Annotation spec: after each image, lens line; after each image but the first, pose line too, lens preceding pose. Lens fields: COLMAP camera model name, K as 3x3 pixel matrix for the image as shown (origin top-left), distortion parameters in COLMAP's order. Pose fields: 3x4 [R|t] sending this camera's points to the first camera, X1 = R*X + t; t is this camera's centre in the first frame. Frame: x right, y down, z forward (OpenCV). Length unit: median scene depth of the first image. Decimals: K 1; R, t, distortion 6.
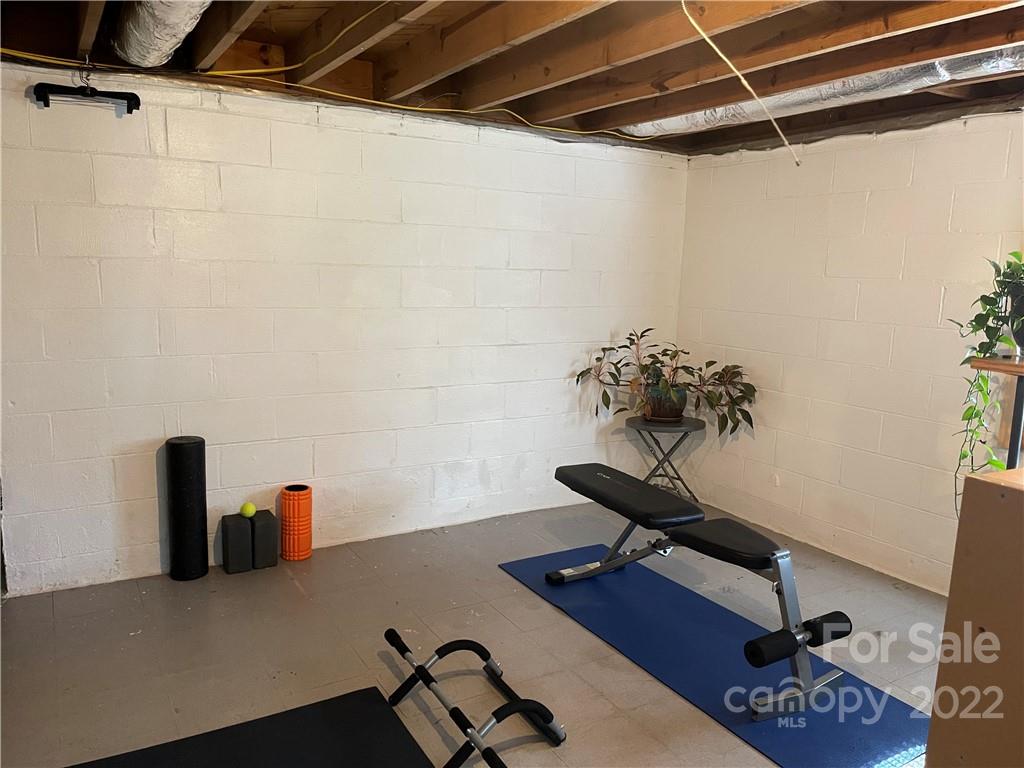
lens RADIAL K [[776.9, 0, 514.9], [0, 776.9, 381.9], [0, 0, 1]] dist [-0.006185, -0.004380]
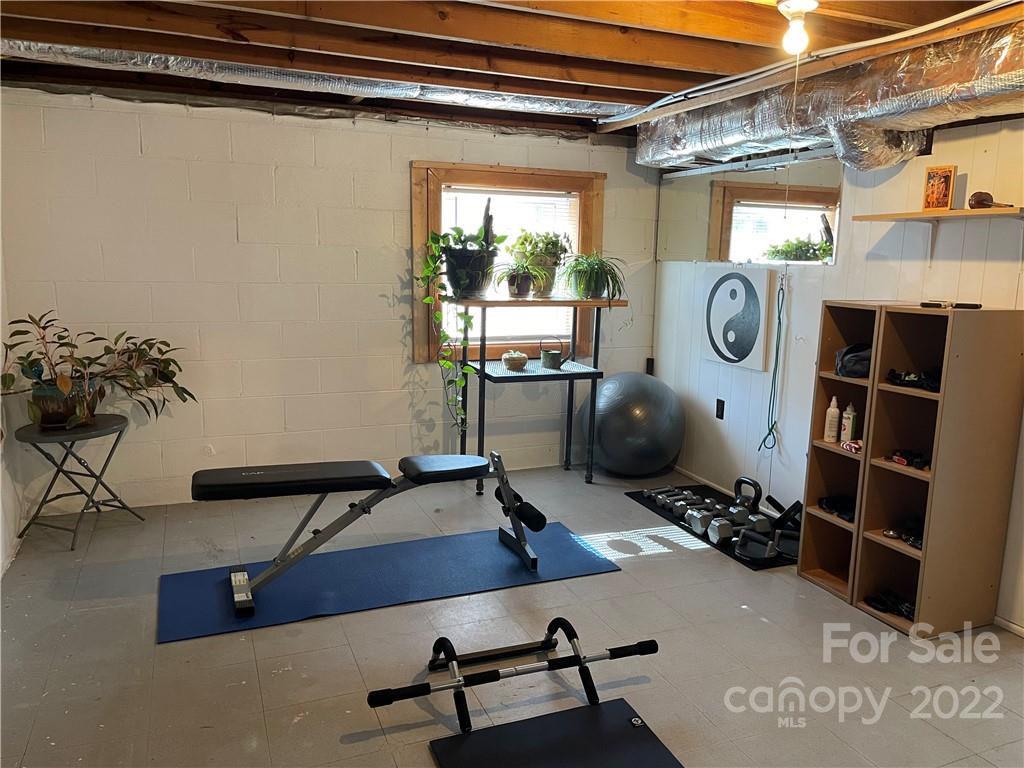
lens RADIAL K [[776.9, 0, 513.5], [0, 776.9, 387.0], [0, 0, 1]] dist [-0.006185, -0.004380]
pose [[0.155412, -0.182129, 0.970915, -0.707977], [0.127810, 0.978303, 0.163056, -0.079935], [-0.979547, 0.098752, 0.175318, 0.553584]]
